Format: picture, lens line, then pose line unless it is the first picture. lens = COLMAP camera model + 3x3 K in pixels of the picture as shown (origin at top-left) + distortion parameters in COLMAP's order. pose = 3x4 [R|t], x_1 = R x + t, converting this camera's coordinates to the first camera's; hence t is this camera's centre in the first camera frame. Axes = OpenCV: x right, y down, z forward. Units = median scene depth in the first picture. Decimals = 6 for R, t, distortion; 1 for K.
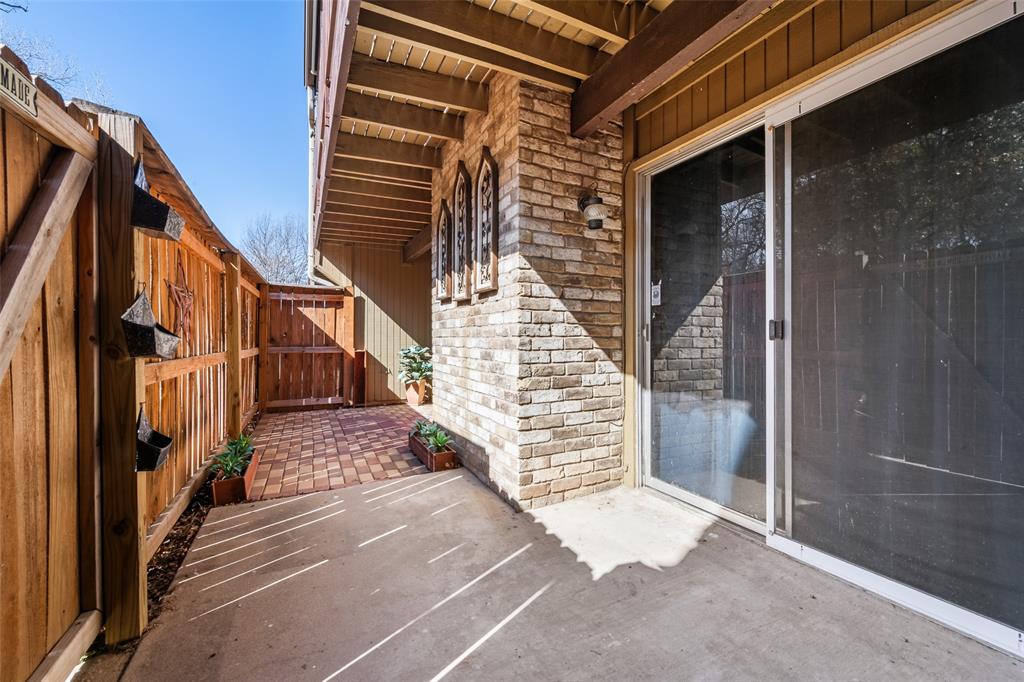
lens RADIAL K [[417.0, 0, 511.1], [0, 417.0, 338.8], [0, 0, 1]] dist [-0.003508, -0.000278]
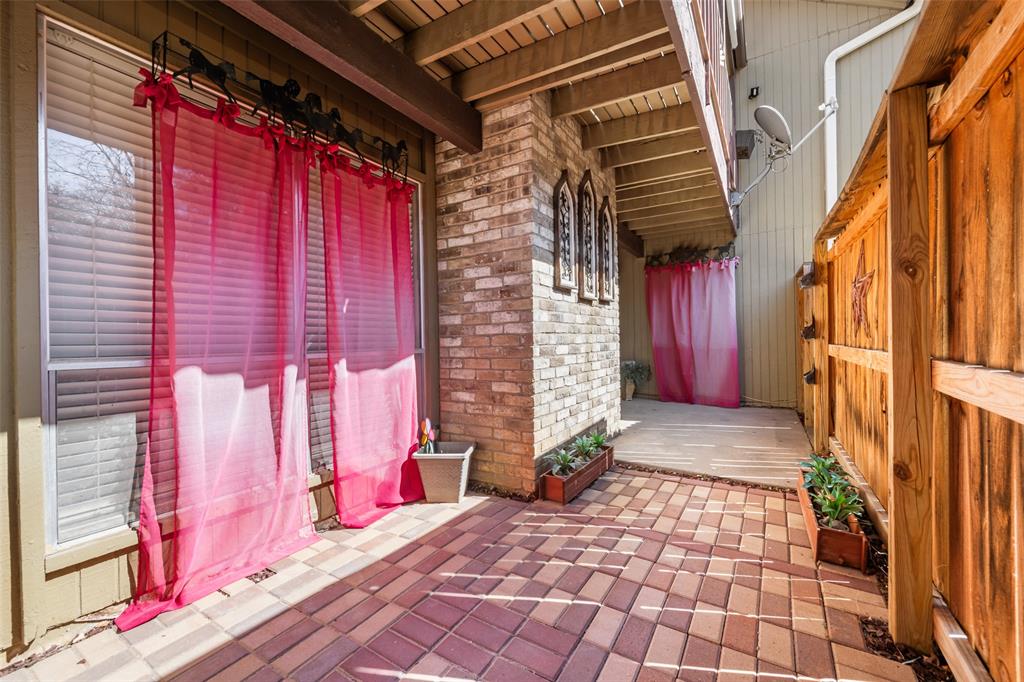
lens RADIAL K [[417.0, 0, 512.0], [0, 417.0, 339.5], [0, 0, 1]] dist [-0.003508, -0.000278]
pose [[-0.531857, 0.001632, 0.846833, -0.891700], [0.009606, 0.999945, 0.004107, 0.004401], [-0.846780, 0.010319, -0.531843, 1.687577]]
